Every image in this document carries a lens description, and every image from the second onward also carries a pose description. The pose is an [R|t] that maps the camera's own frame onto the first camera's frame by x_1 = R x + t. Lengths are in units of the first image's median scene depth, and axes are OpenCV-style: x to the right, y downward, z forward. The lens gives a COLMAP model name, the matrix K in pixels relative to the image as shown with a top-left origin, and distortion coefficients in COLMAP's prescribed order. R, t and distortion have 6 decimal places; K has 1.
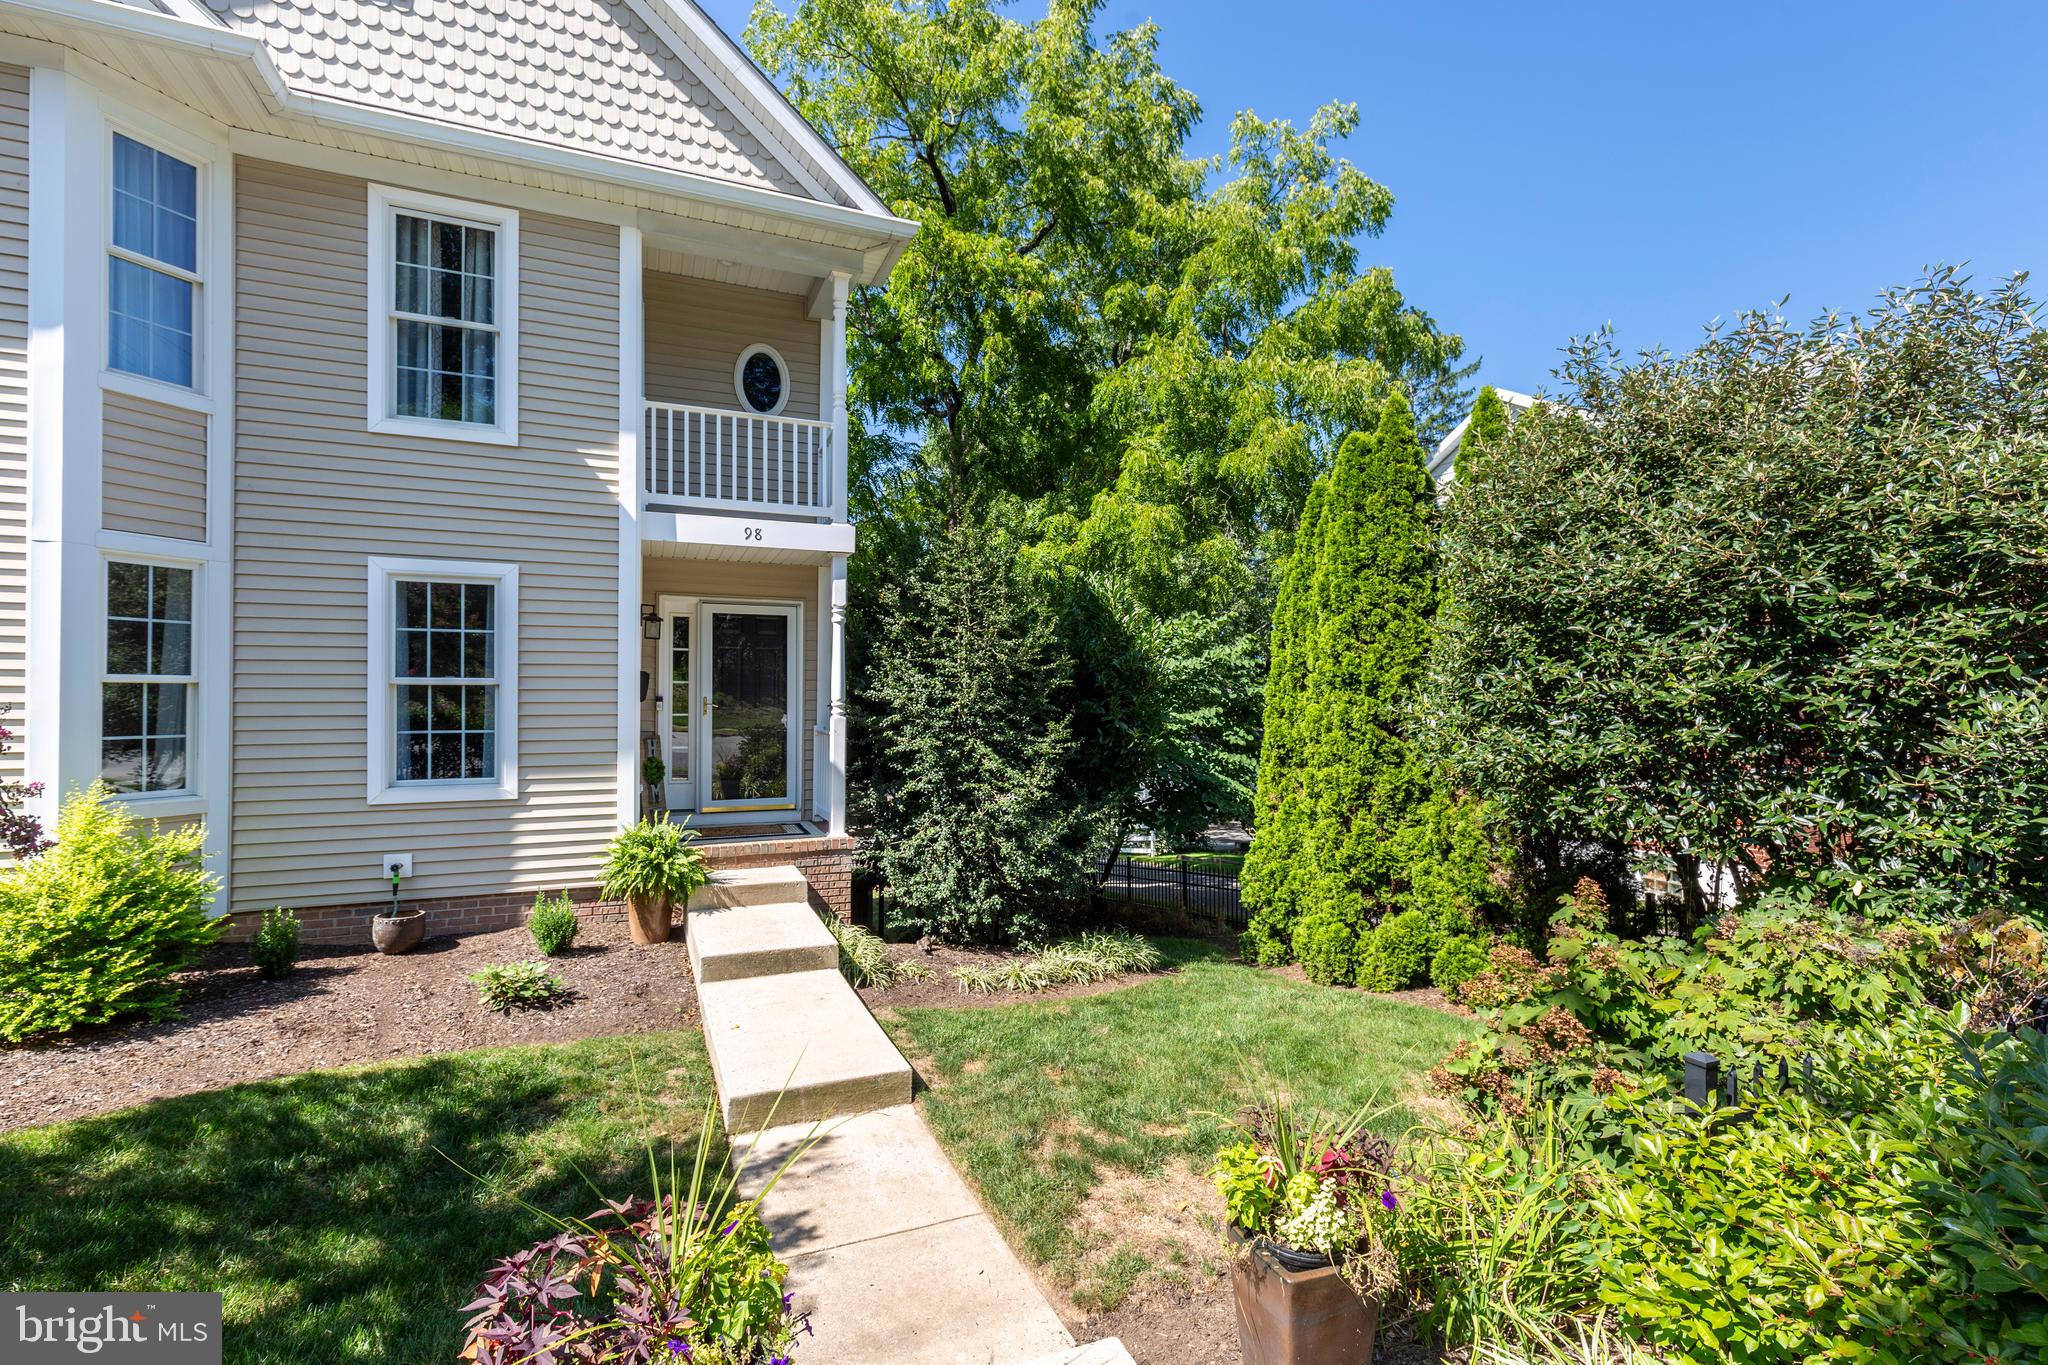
lens RADIAL K [[935.1, 0, 1024.3], [0, 935.1, 684.0], [0, 0, 1]] dist [-0.001717, -0.000259]
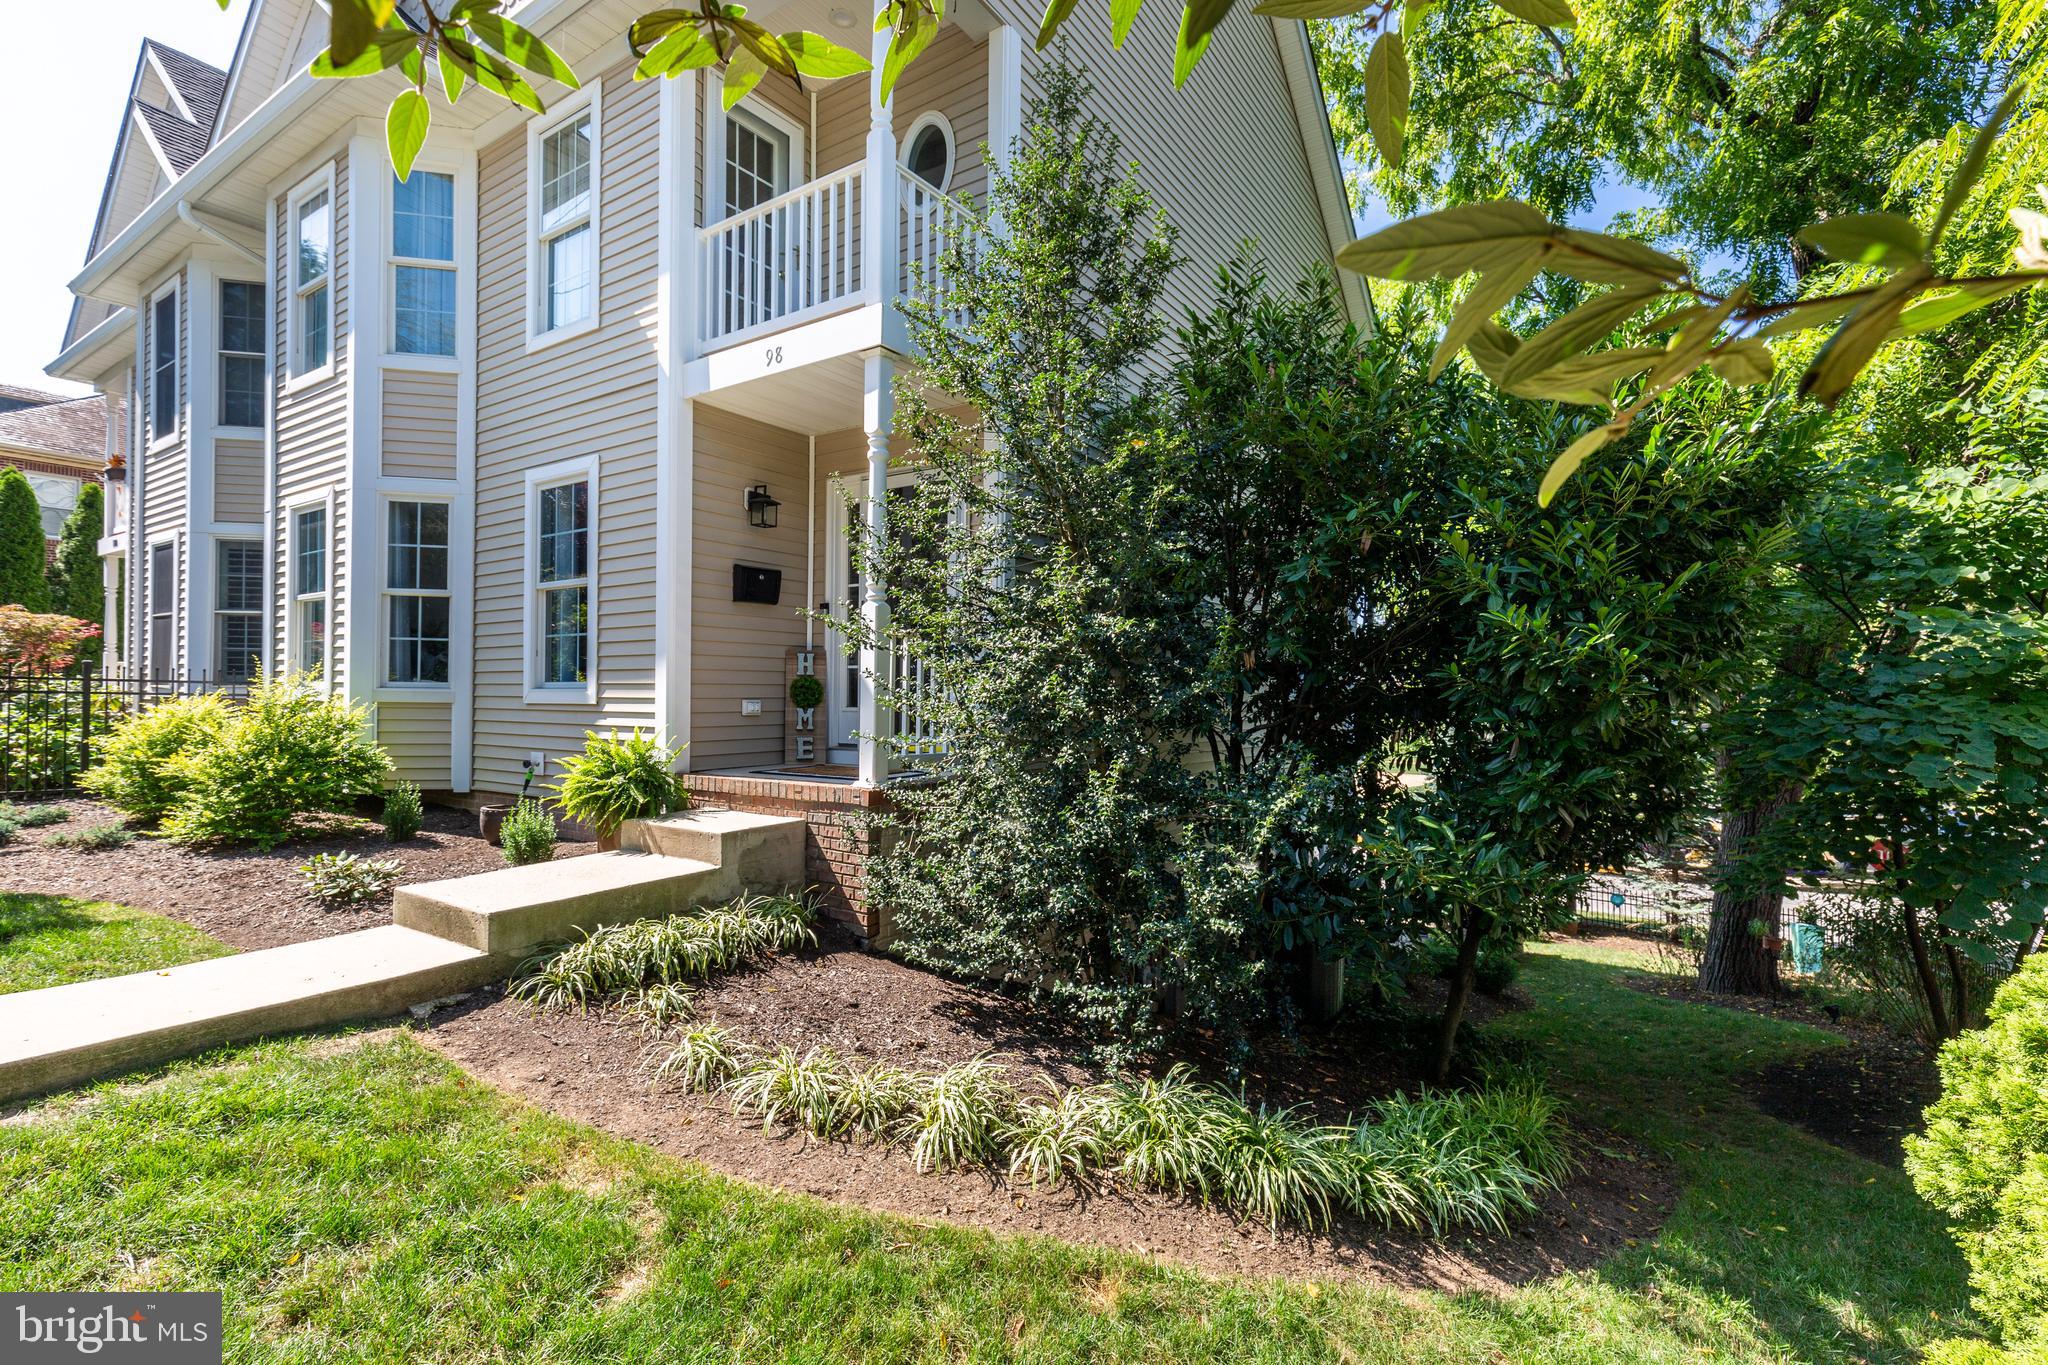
lens RADIAL K [[935.1, 0, 1022.3], [0, 935.1, 692.6], [0, 0, 1]] dist [-0.001717, -0.000259]
pose [[0.529946, -0.002281, -0.848028, 0.478142], [0.003319, 0.999994, -0.000616, 0.113384], [0.848025, -0.002488, 0.529951, 0.869116]]
